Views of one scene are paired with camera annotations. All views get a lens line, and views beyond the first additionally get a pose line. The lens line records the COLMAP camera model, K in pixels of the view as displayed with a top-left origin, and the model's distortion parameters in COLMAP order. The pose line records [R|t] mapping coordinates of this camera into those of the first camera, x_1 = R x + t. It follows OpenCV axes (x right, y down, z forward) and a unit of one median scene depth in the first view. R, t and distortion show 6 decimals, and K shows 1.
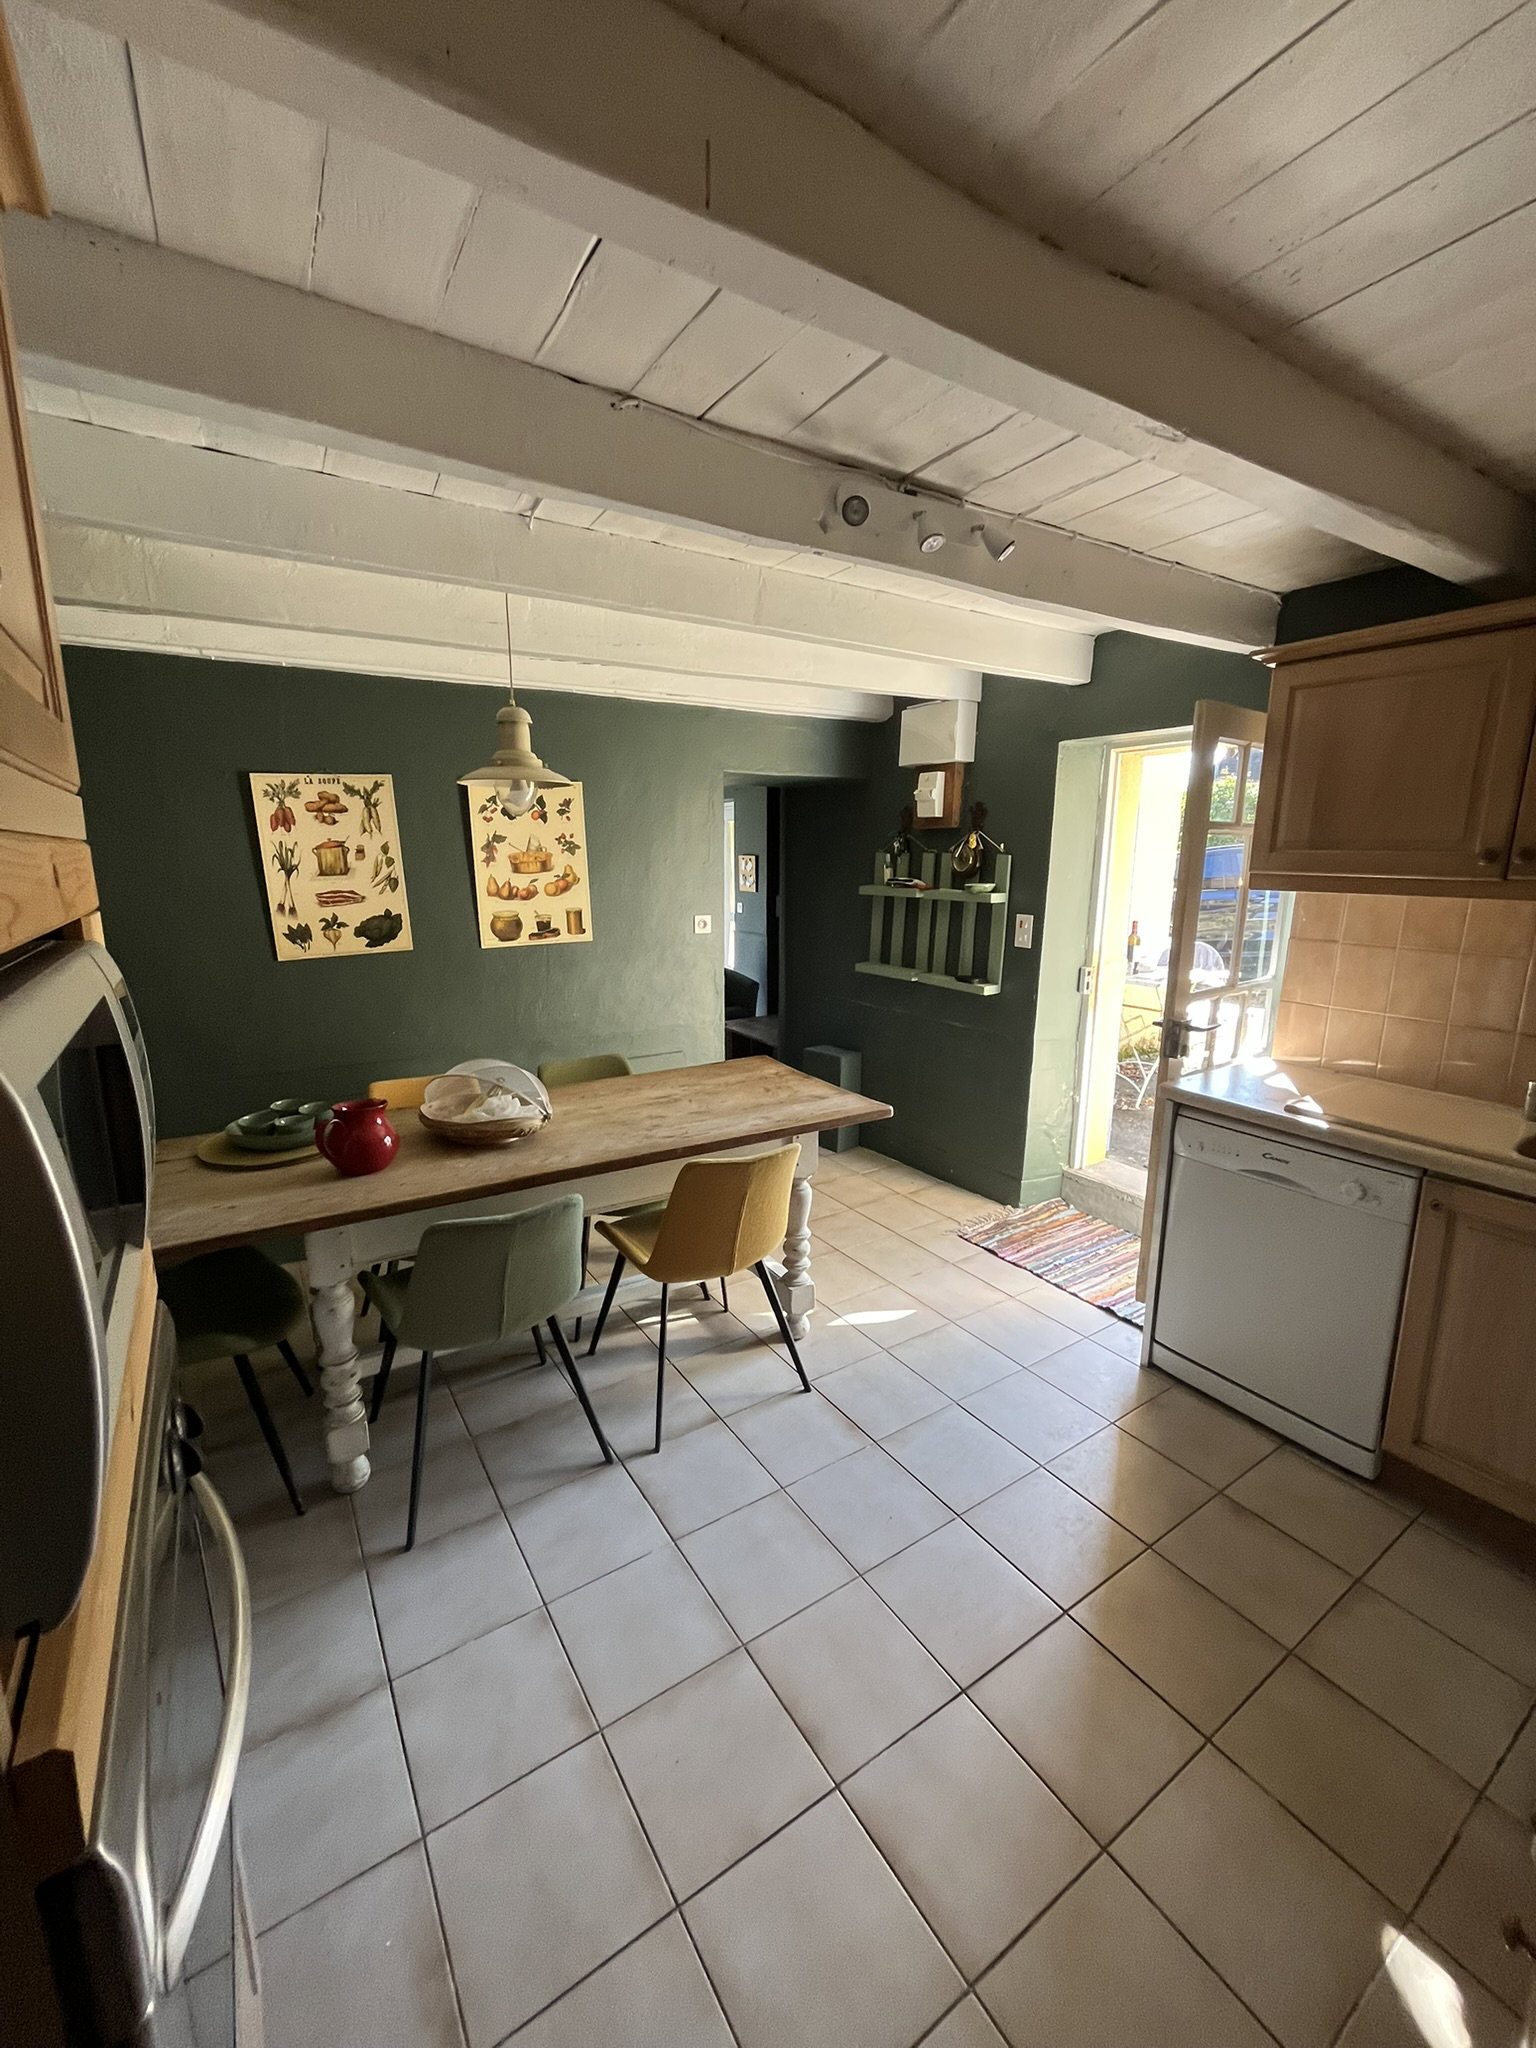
lens RADIAL K [[819.2, 0, 765.5], [0, 819.2, 1028.1], [0, 0, 1]] dist [-0.002013, -0.000118]
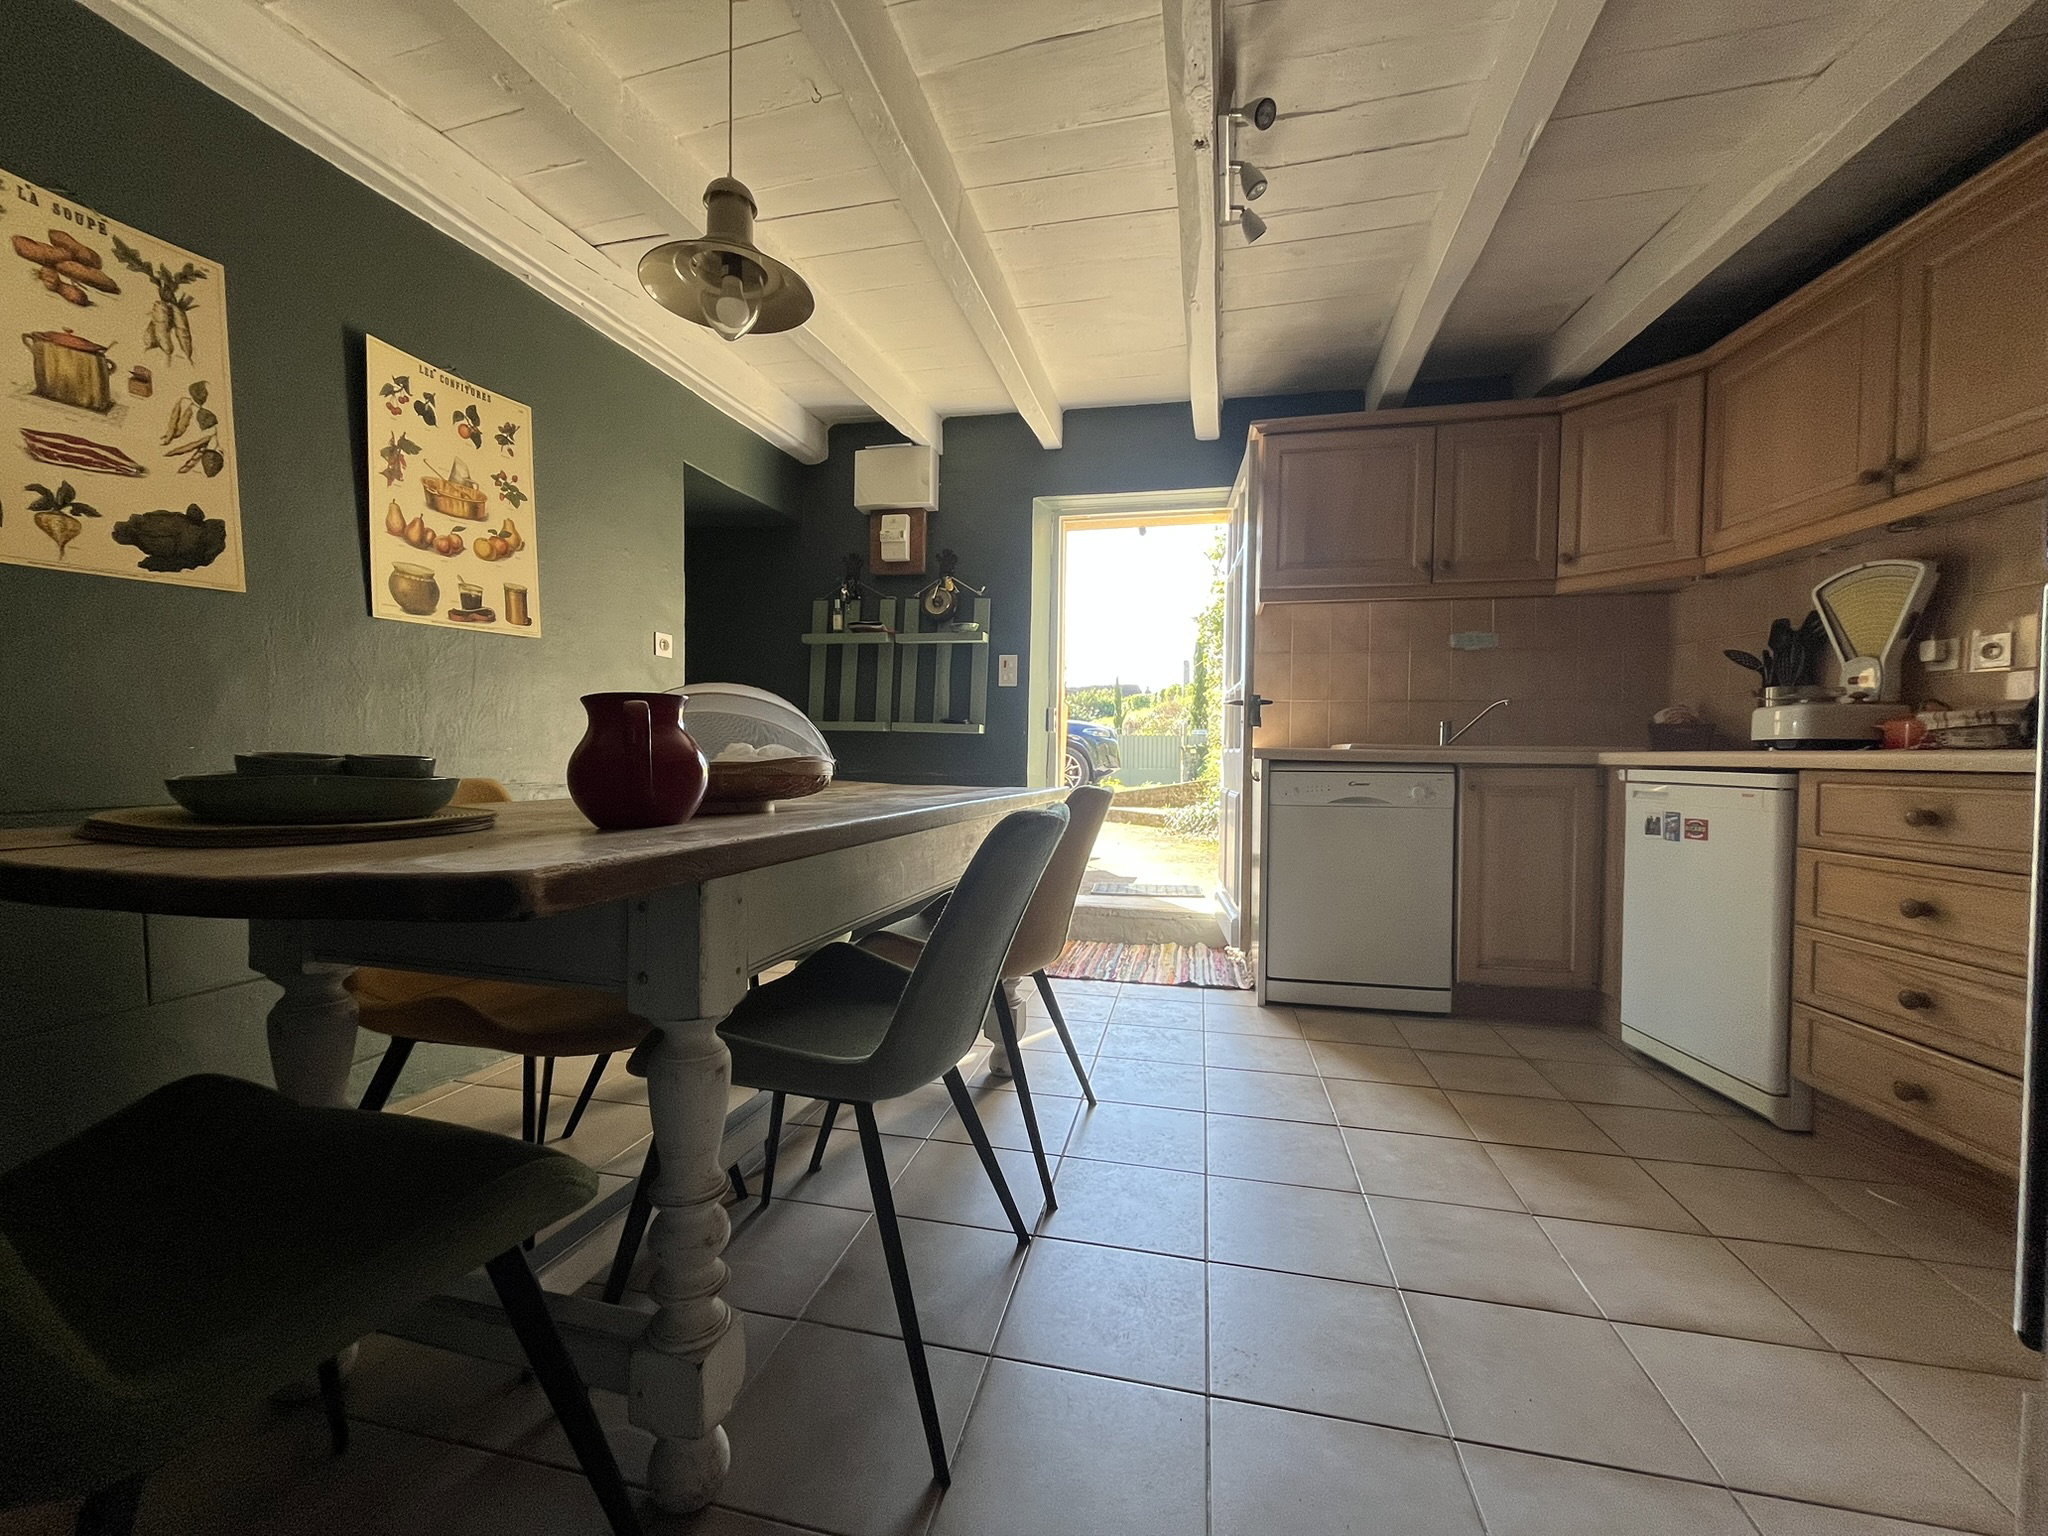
lens RADIAL K [[815.3, 0, 1027.9], [0, 815.3, 774.3], [0, 0, 1]] dist [-0.002587, -0.000652]
pose [[0.716825, -0.017169, 0.697042, -0.411248], [0.133525, 0.984575, -0.113063, 0.139383], [-0.684349, 0.174119, 0.708060, 0.281936]]
